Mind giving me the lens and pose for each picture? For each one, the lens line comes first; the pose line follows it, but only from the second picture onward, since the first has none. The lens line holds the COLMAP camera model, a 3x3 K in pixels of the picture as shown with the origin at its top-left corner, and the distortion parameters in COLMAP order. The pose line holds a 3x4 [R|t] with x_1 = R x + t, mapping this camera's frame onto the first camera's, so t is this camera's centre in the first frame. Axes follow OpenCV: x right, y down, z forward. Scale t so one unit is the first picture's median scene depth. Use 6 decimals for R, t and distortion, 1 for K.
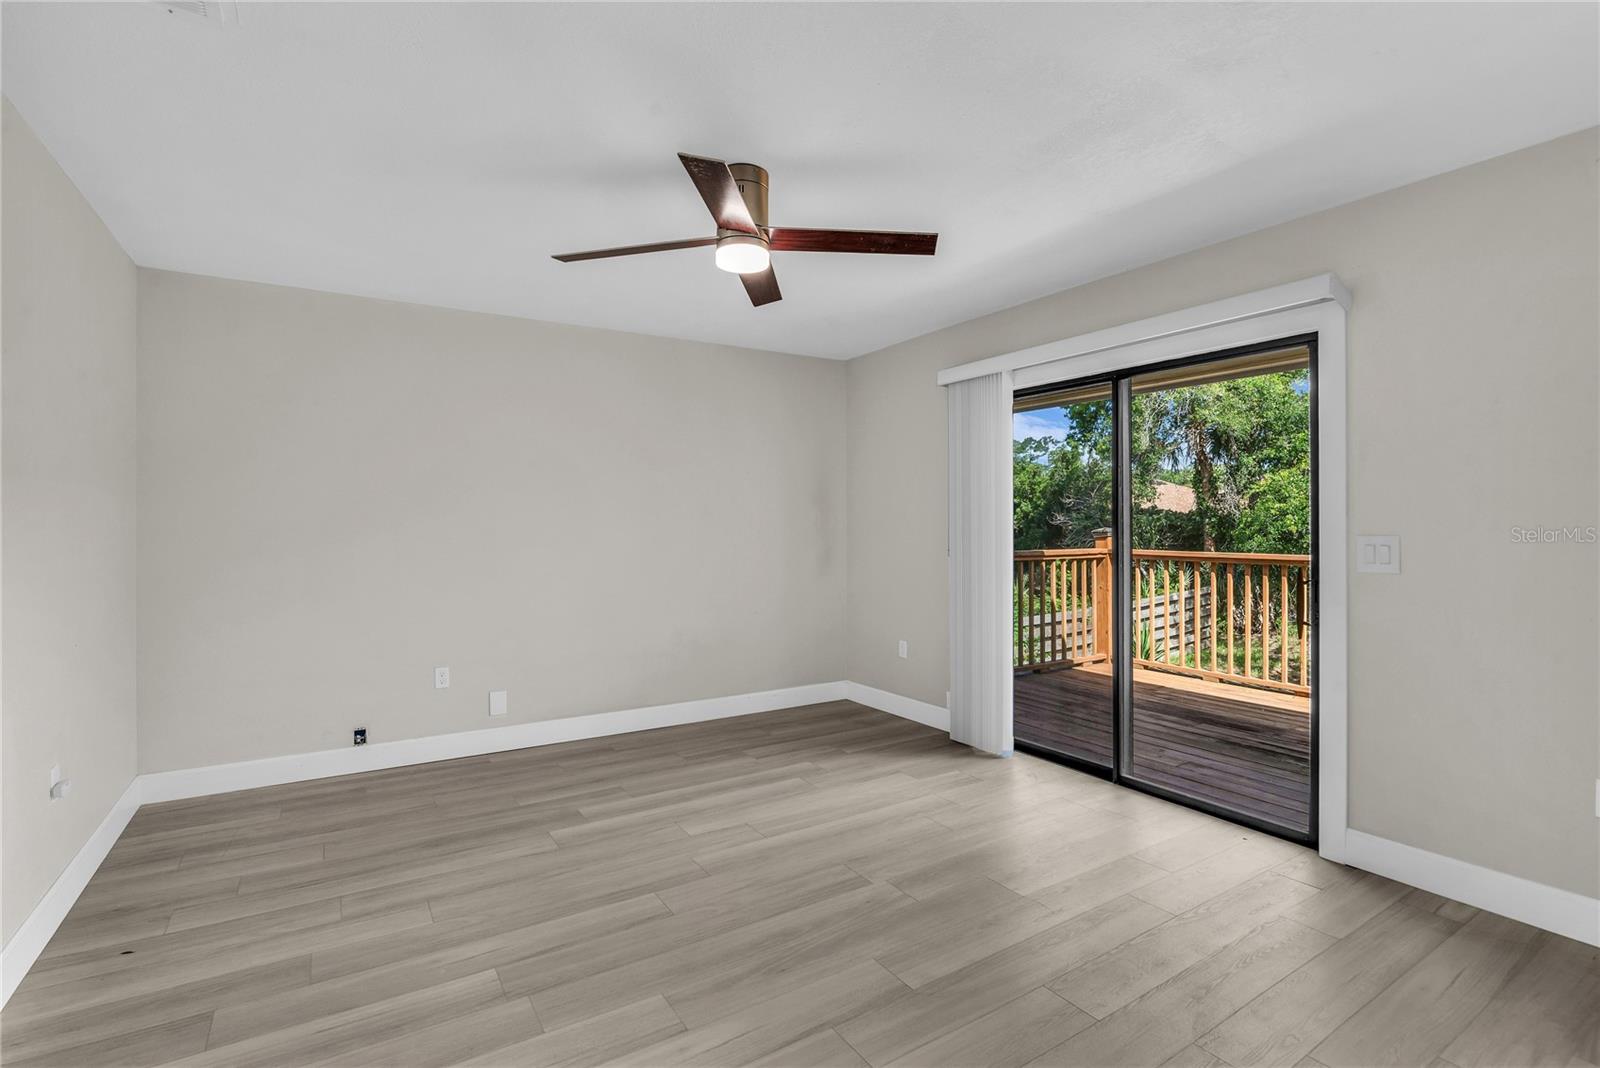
lens RADIAL K [[758.5, 0, 804.5], [0, 758.5, 530.6], [0, 0, 1]] dist [-0.017917, 0.000765]
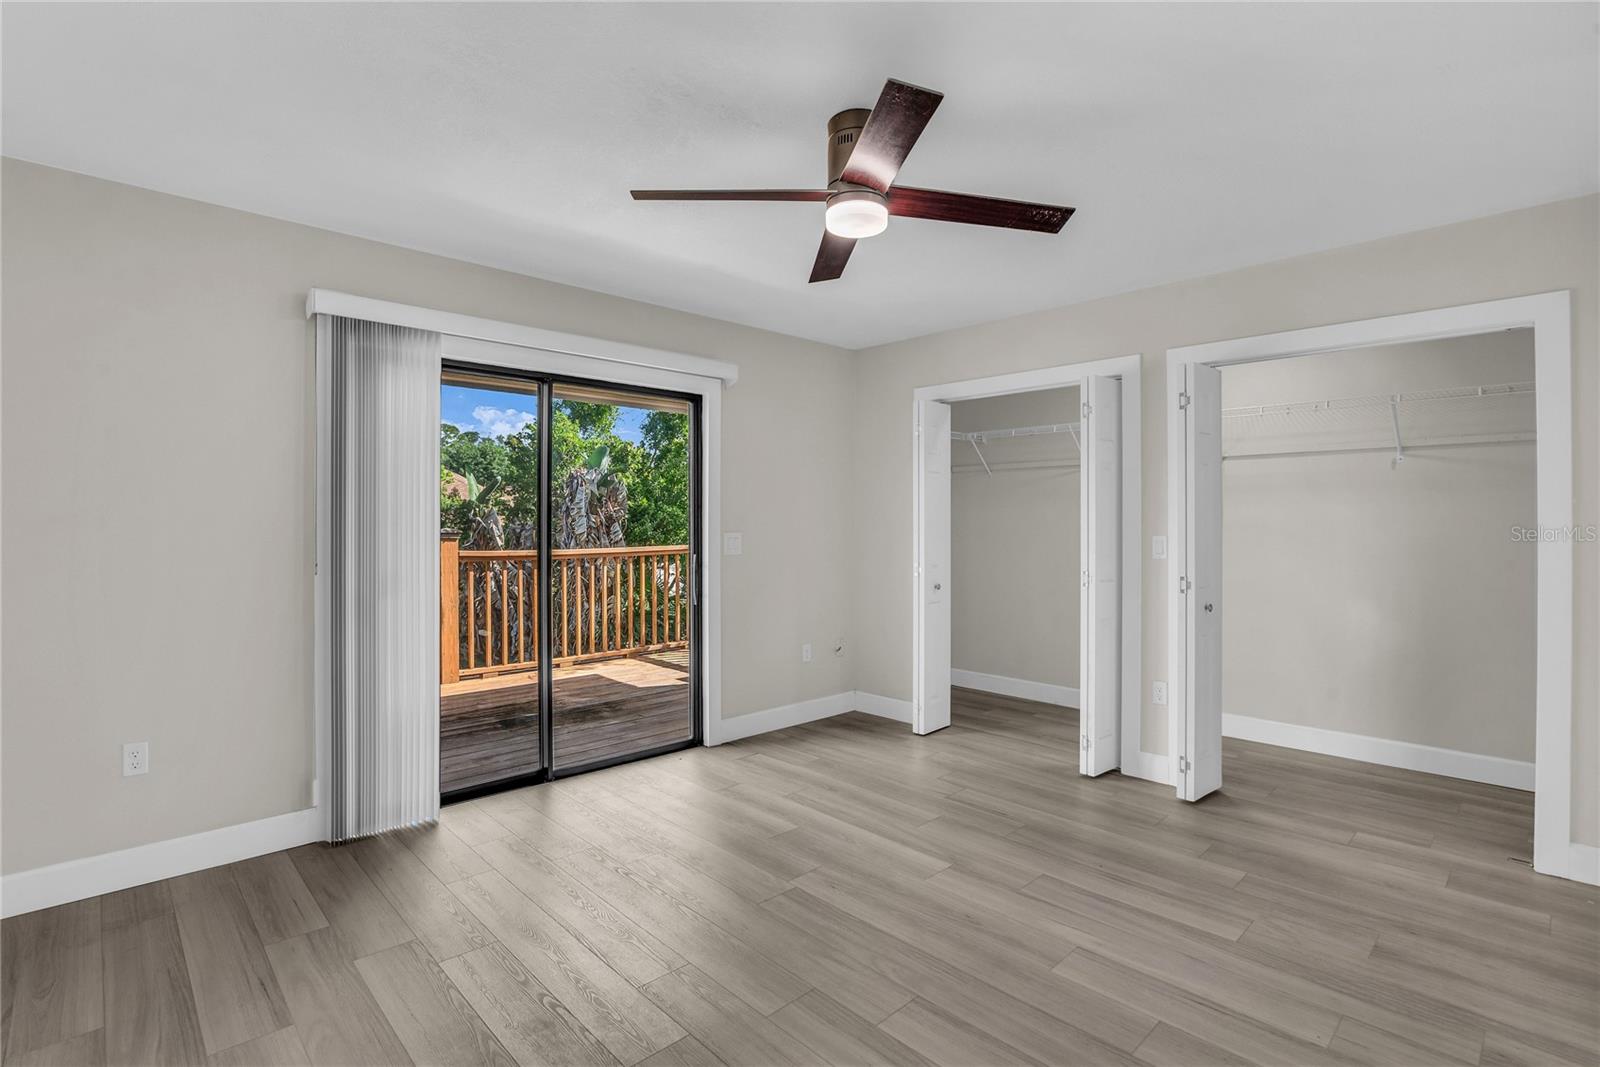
lens RADIAL K [[758.5, 0, 808.6], [0, 758.5, 511.6], [0, 0, 1]] dist [-0.017917, 0.000765]
pose [[-0.203510, 0.015566, 0.978949, -0.646450], [0.008264, 0.999865, -0.014180, -0.008159], [-0.979038, 0.005204, -0.203611, 0.858101]]
